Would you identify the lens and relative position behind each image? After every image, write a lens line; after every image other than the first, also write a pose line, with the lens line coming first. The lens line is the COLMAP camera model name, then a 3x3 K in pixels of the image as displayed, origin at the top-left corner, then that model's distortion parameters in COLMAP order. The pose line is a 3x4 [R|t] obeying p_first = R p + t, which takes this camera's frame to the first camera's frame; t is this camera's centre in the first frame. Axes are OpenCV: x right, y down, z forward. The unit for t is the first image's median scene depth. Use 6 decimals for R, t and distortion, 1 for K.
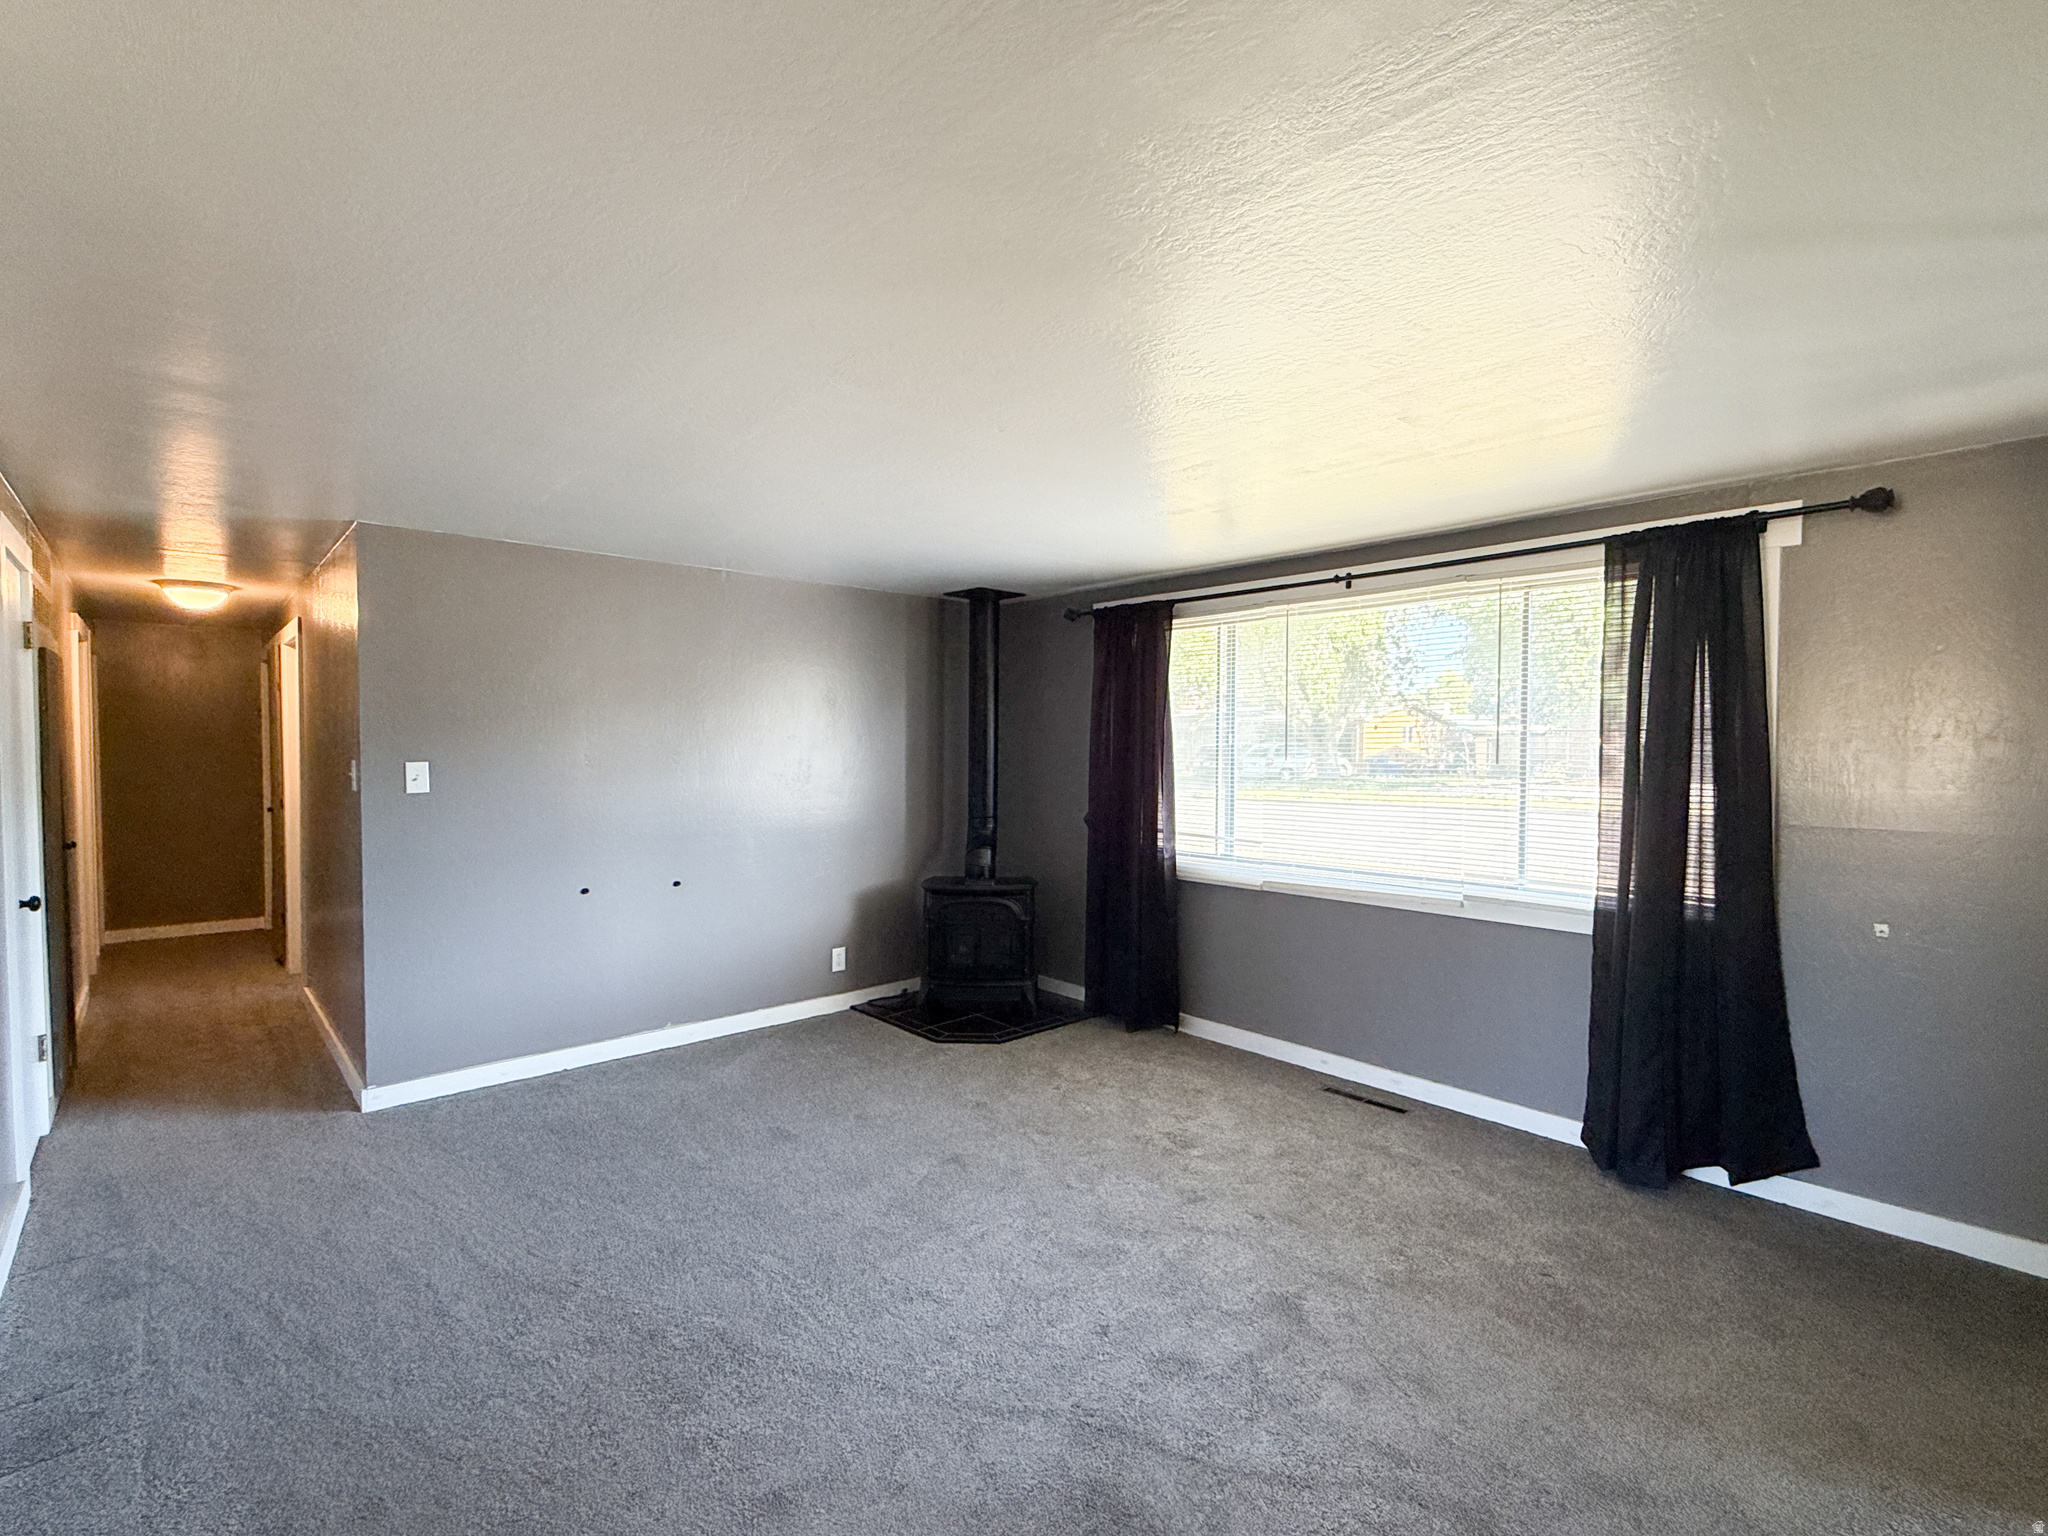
lens RADIAL K [[948.5, 0, 1024.9], [0, 948.5, 772.6], [0, 0, 1]] dist [-0.001368, -0.000697]
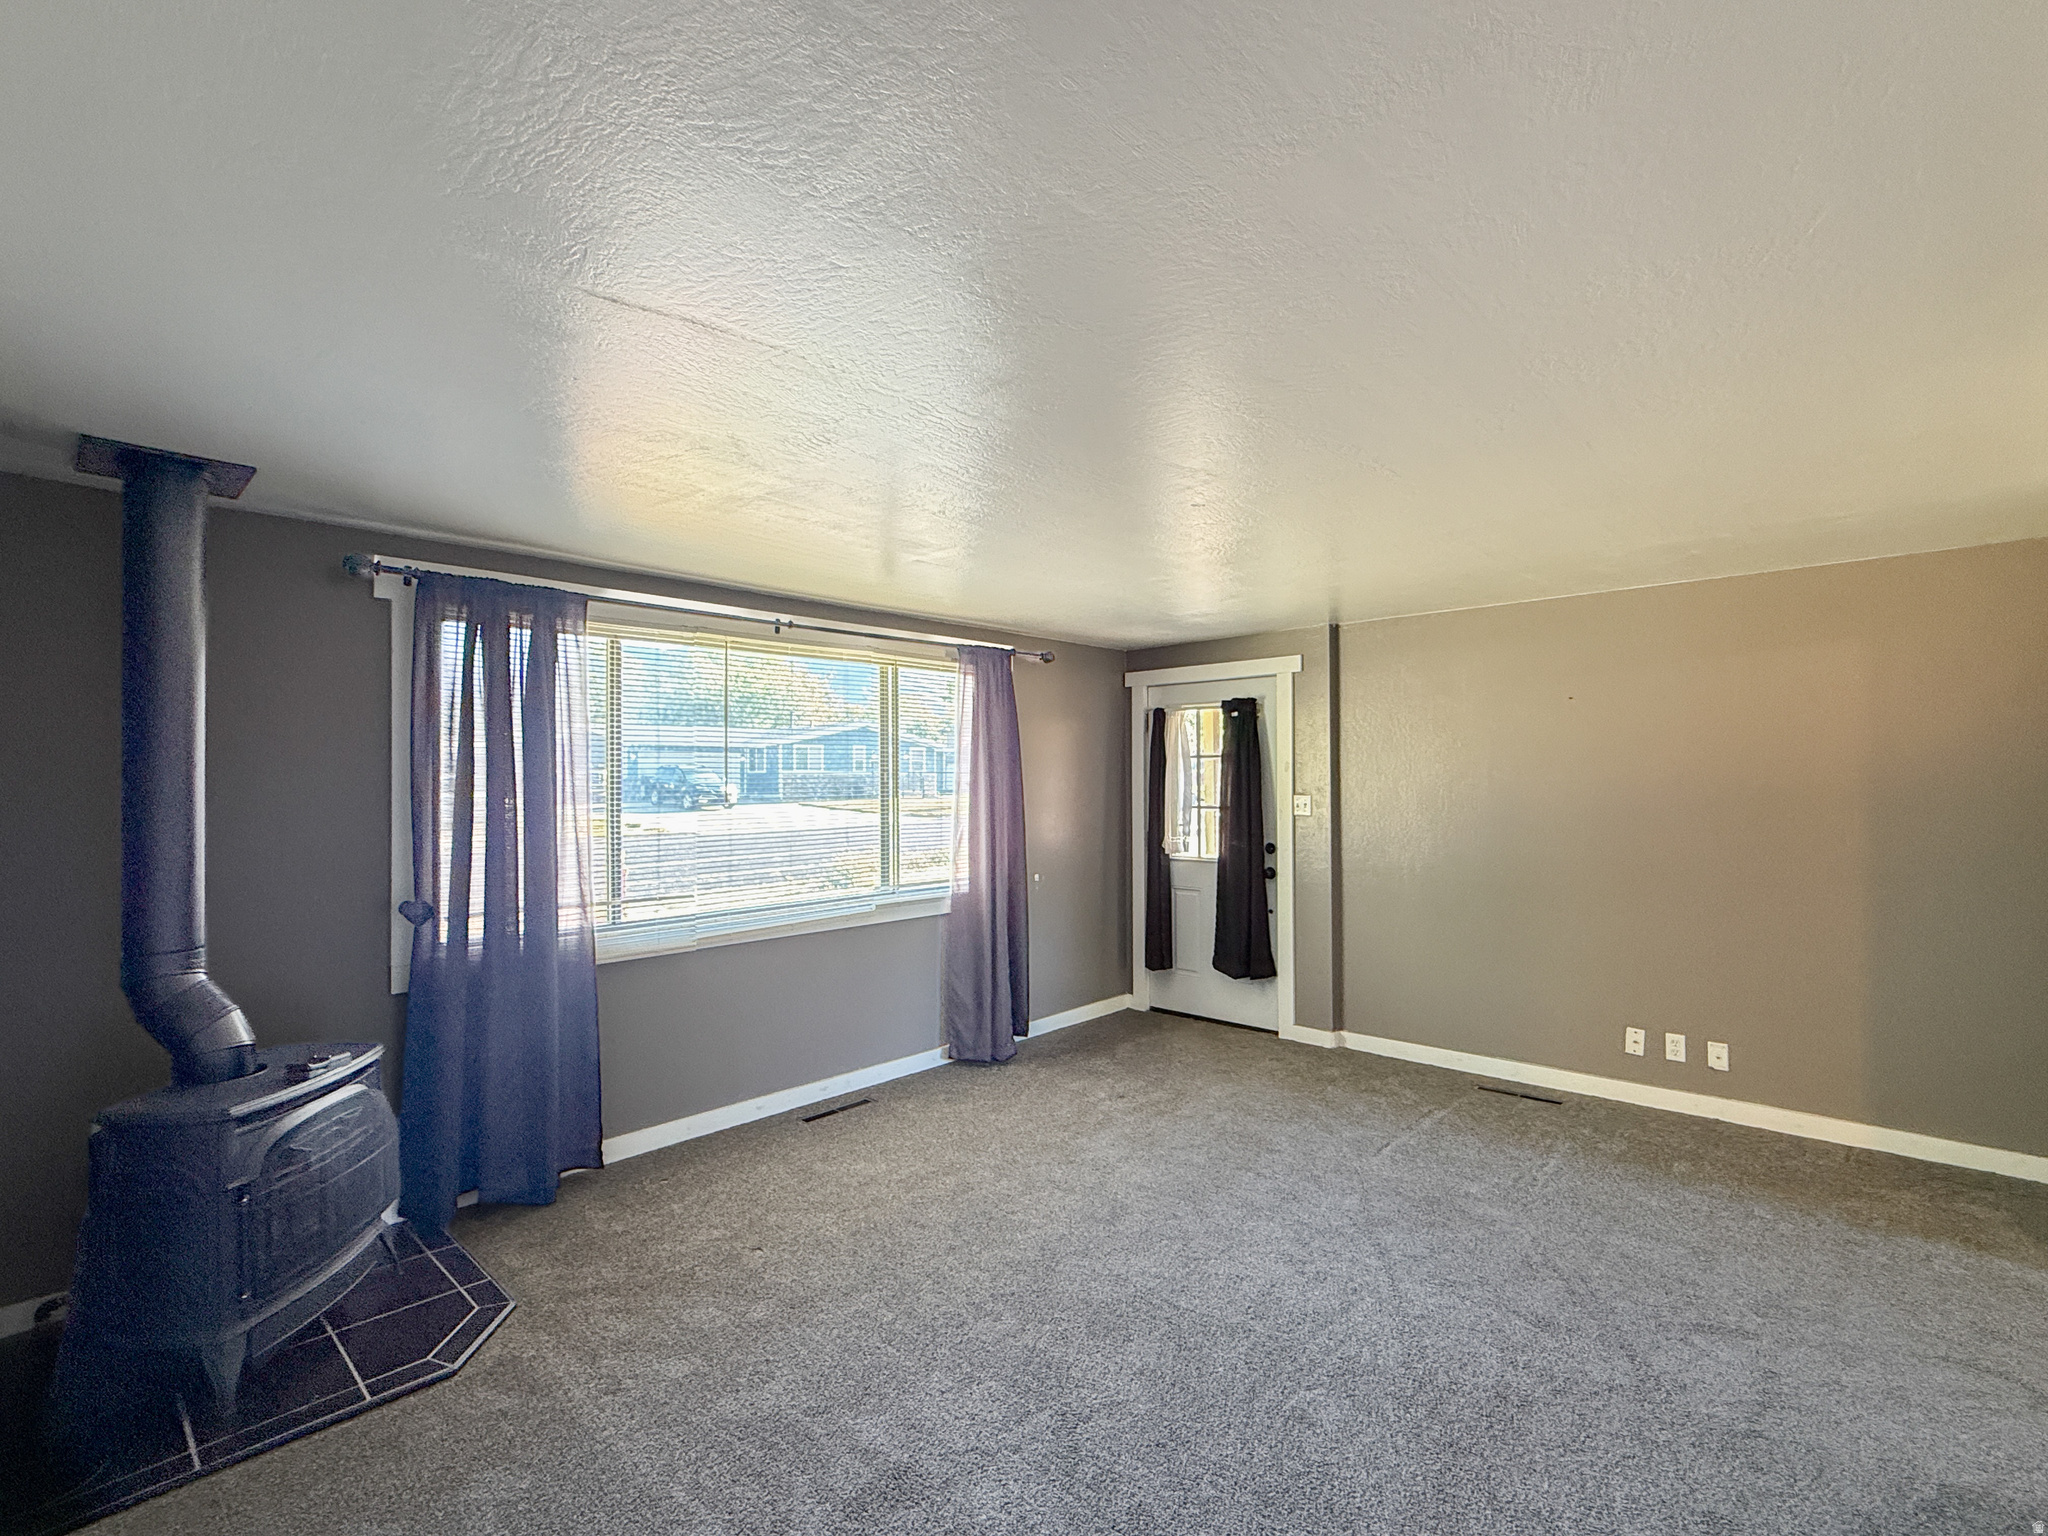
lens RADIAL K [[948.5, 0, 1024.7], [0, 948.5, 771.4], [0, 0, 1]] dist [-0.001368, -0.000697]
pose [[-0.087533, 0.005745, 0.996145, -0.725467], [0.030583, 0.999527, -0.003077, -0.033302], [-0.995692, 0.030196, -0.087667, 0.842514]]
